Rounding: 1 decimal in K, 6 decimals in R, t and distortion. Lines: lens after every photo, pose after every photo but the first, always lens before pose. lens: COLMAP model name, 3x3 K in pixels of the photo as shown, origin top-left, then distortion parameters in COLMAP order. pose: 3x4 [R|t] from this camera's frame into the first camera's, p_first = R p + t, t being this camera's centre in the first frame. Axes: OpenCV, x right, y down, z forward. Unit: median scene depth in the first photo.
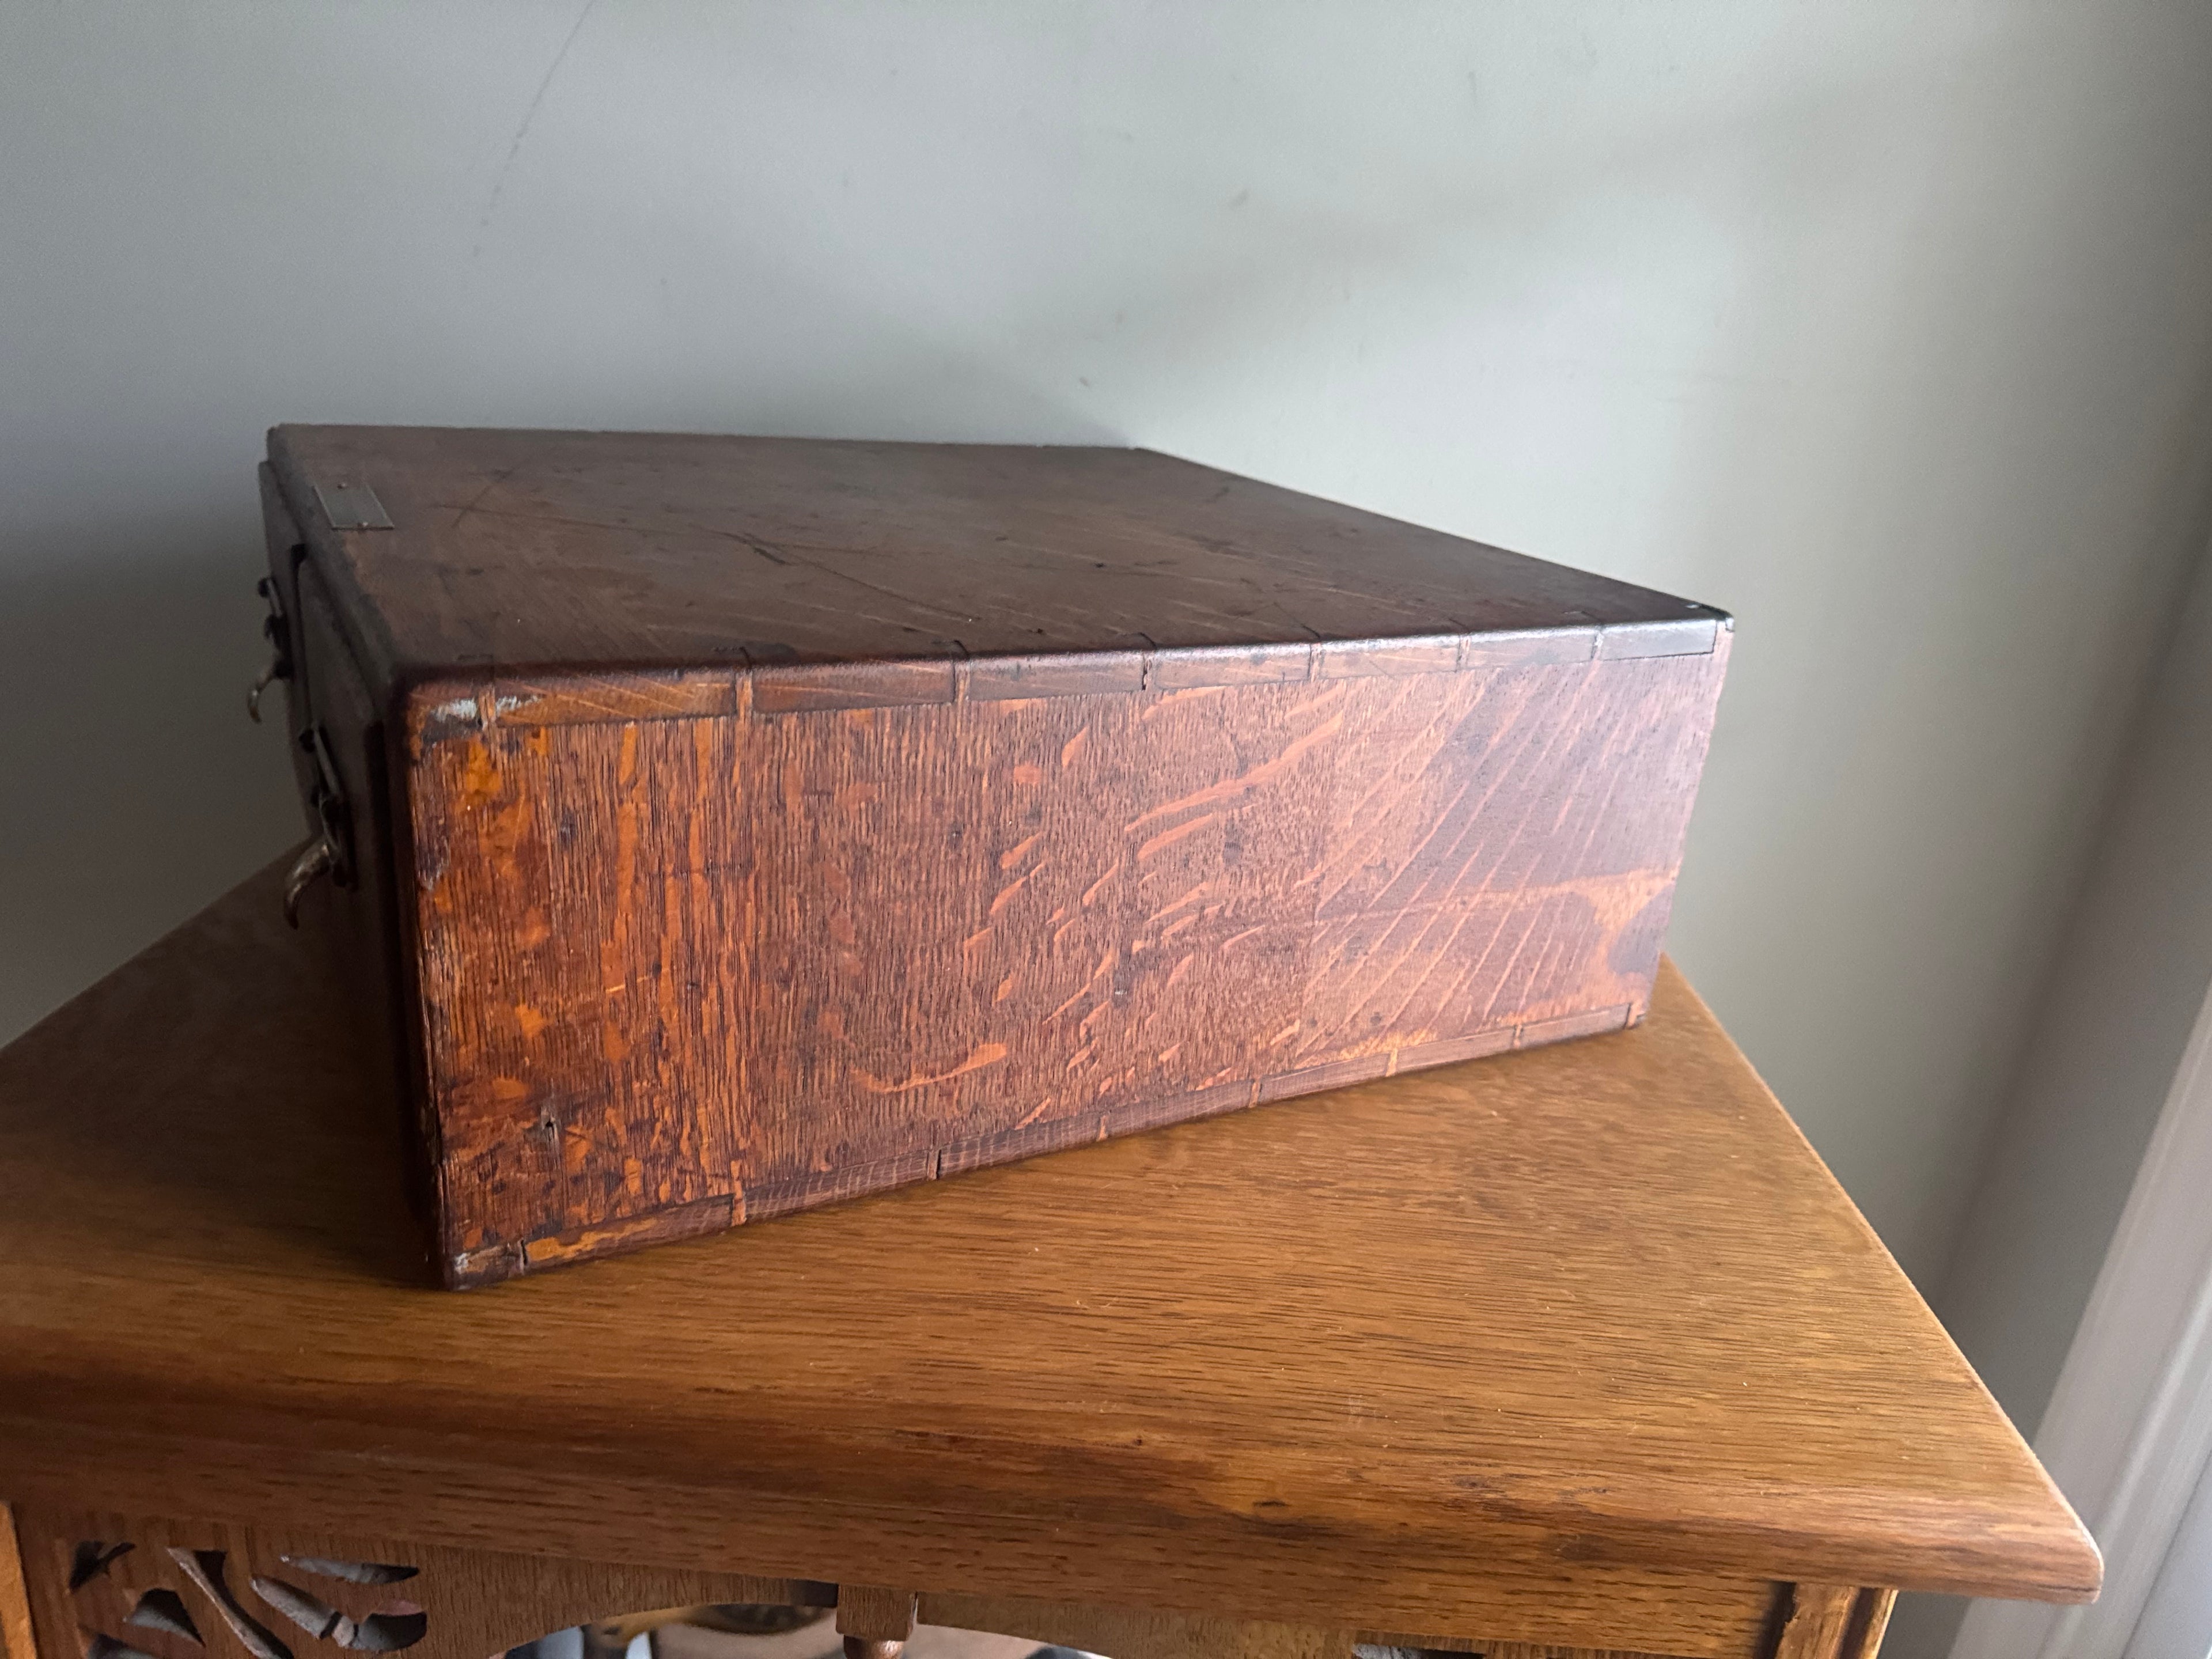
lens RADIAL K [[1602.6, 0, 1104.6], [0, 1602.6, 837.8], [0, 0, 1]] dist [0.011979, -0.023023]
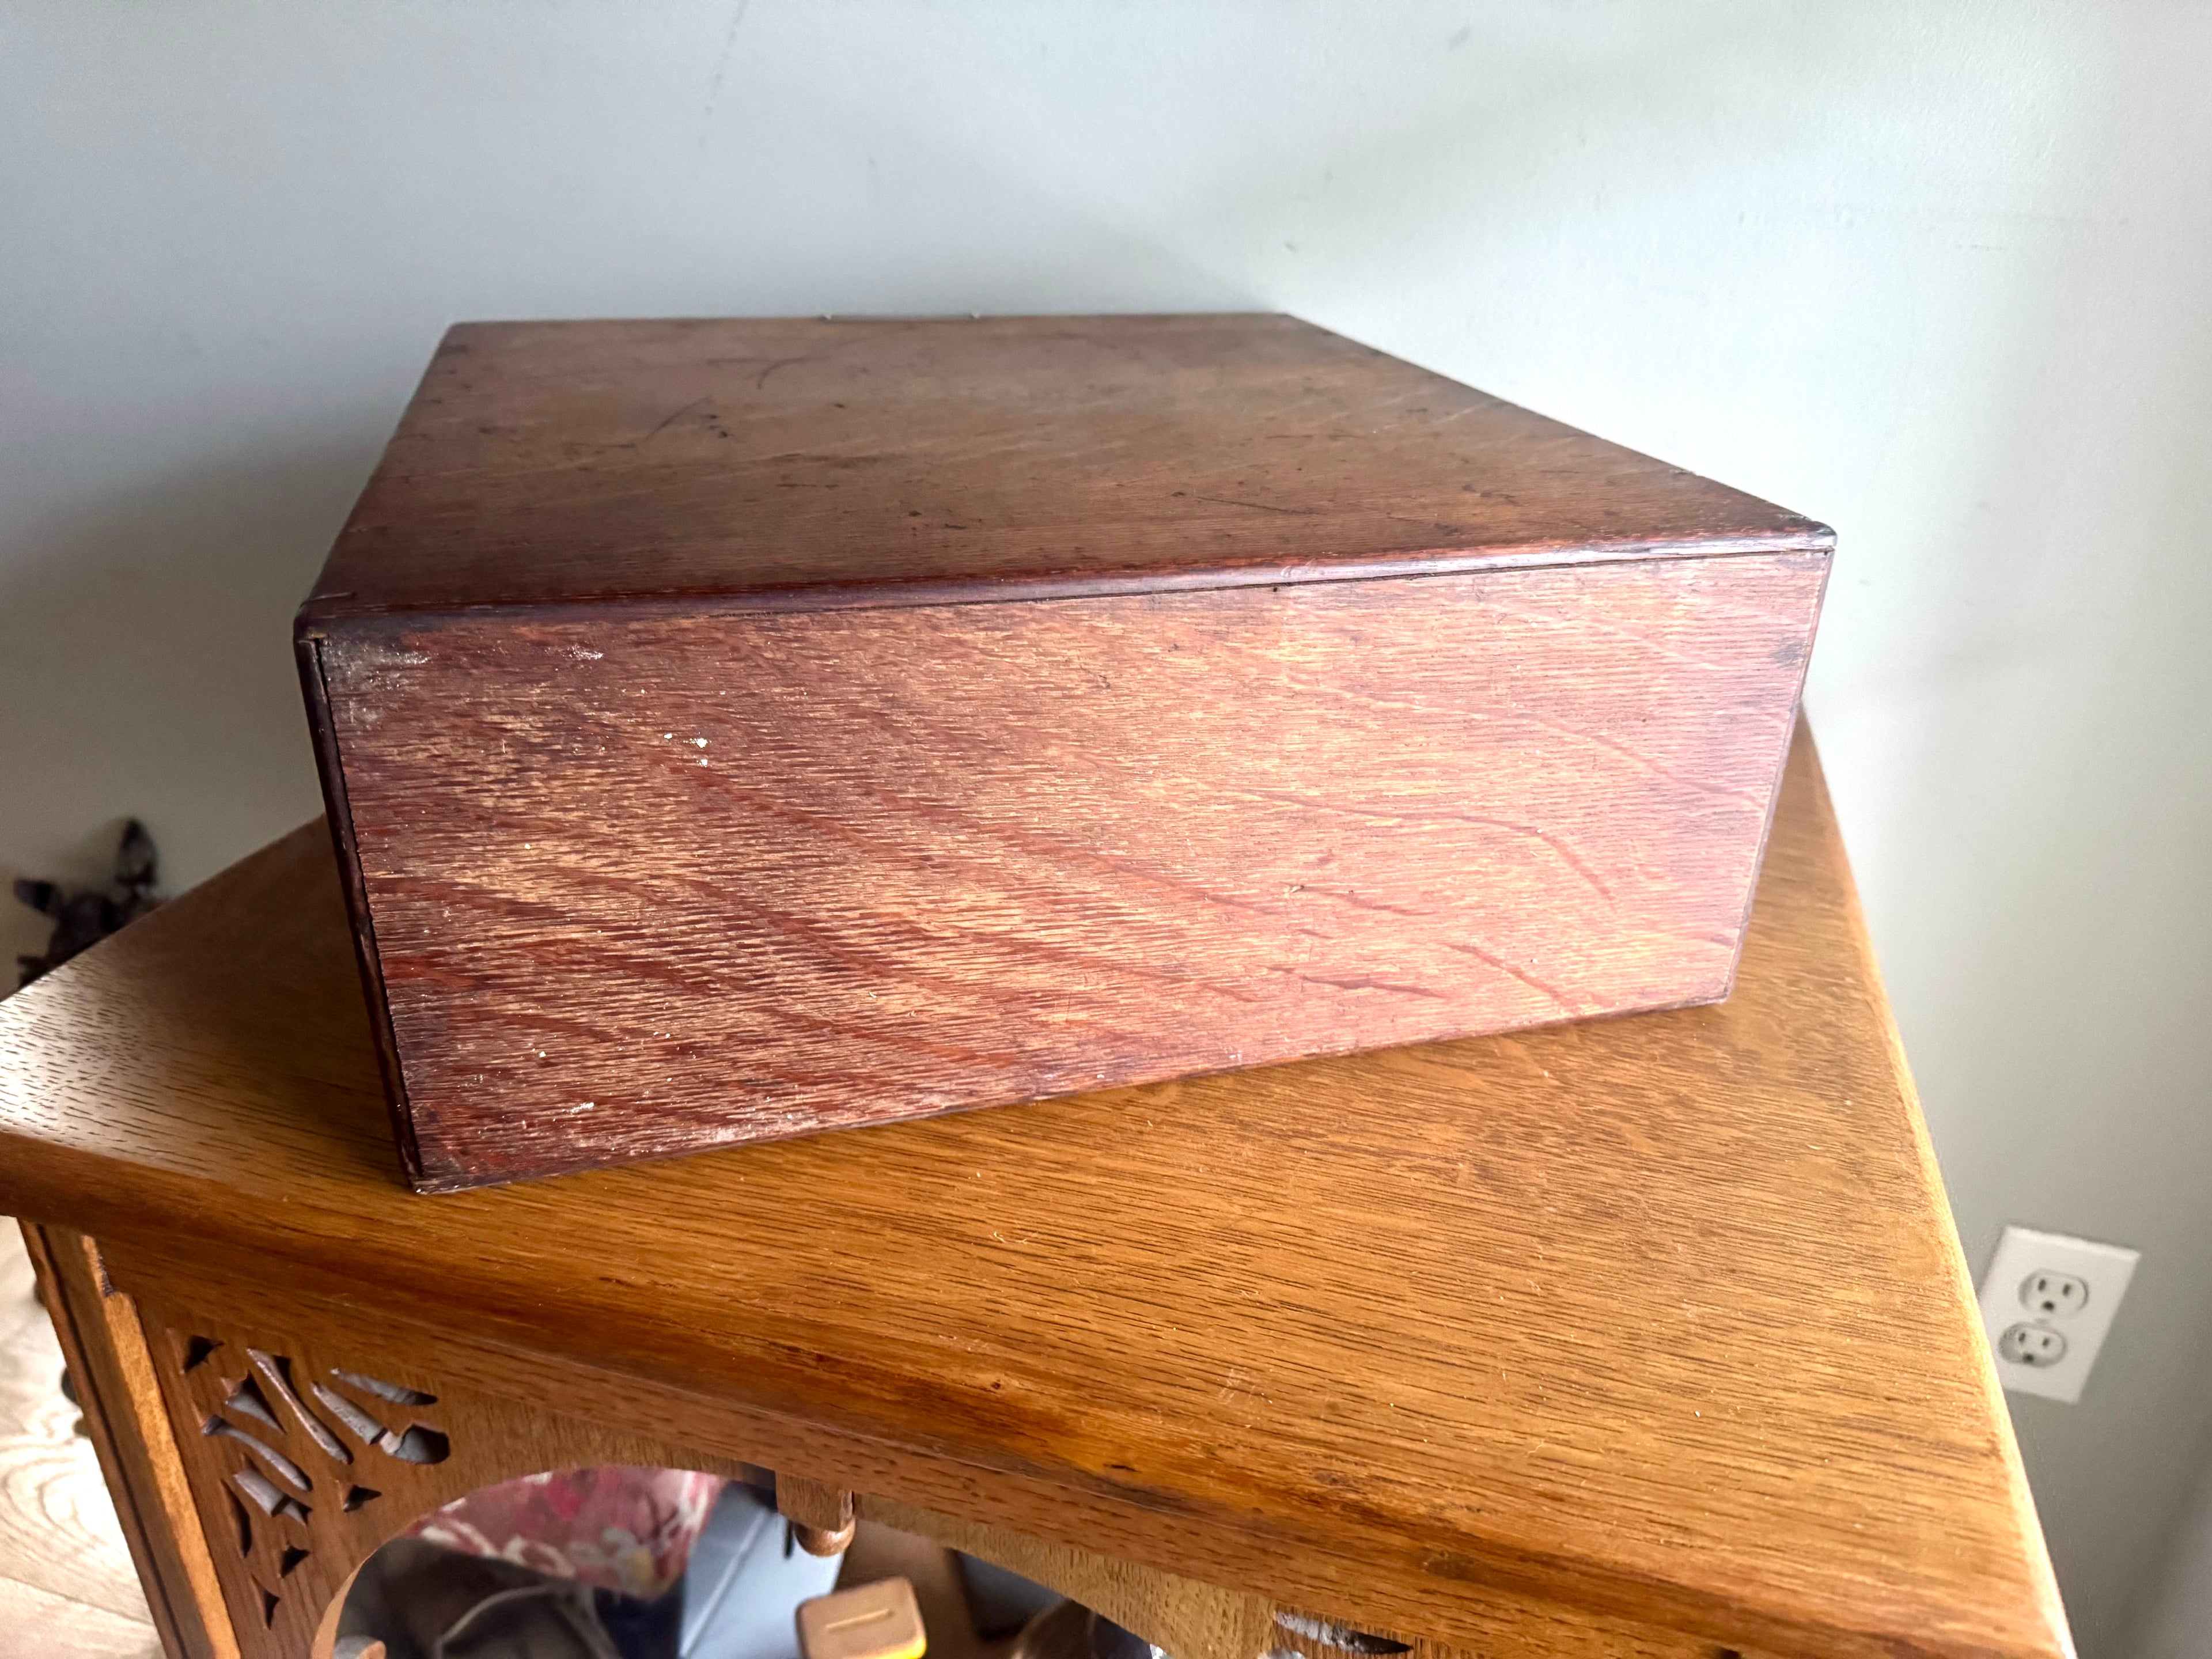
lens RADIAL K [[1593.1, 0, 1115.0], [0, 1593.1, 834.5], [0, 0, 1]] dist [0.031631, -0.053064]
pose [[0.966839, 0.056052, -0.249158, 0.291590], [-0.035404, 0.995614, 0.086597, -0.044726], [0.252919, -0.074904, 0.964583, 0.087857]]
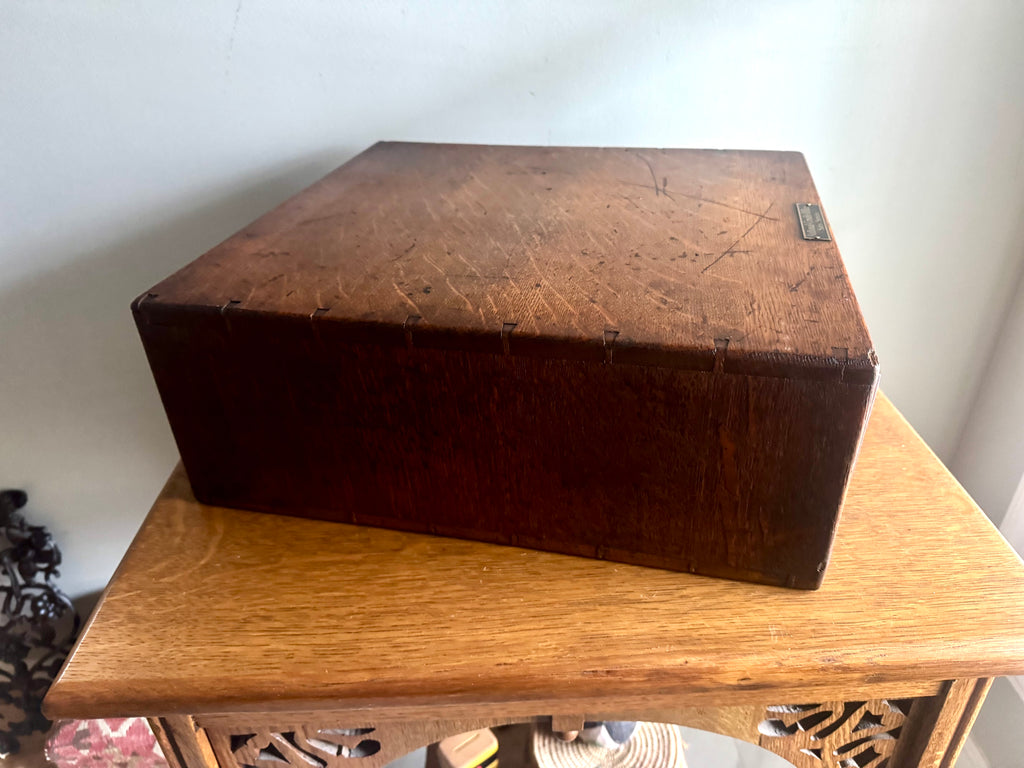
lens RADIAL K [[746.6, 0, 512.0], [0, 746.6, 384.0], [0, 0, 1]] dist [-0.010047, -0.002101]
pose [[0.990915, -0.132609, -0.022415, -0.139690], [0.134436, 0.971915, 0.193153, -0.240798], [-0.003828, -0.194411, 0.980913, 0.012072]]
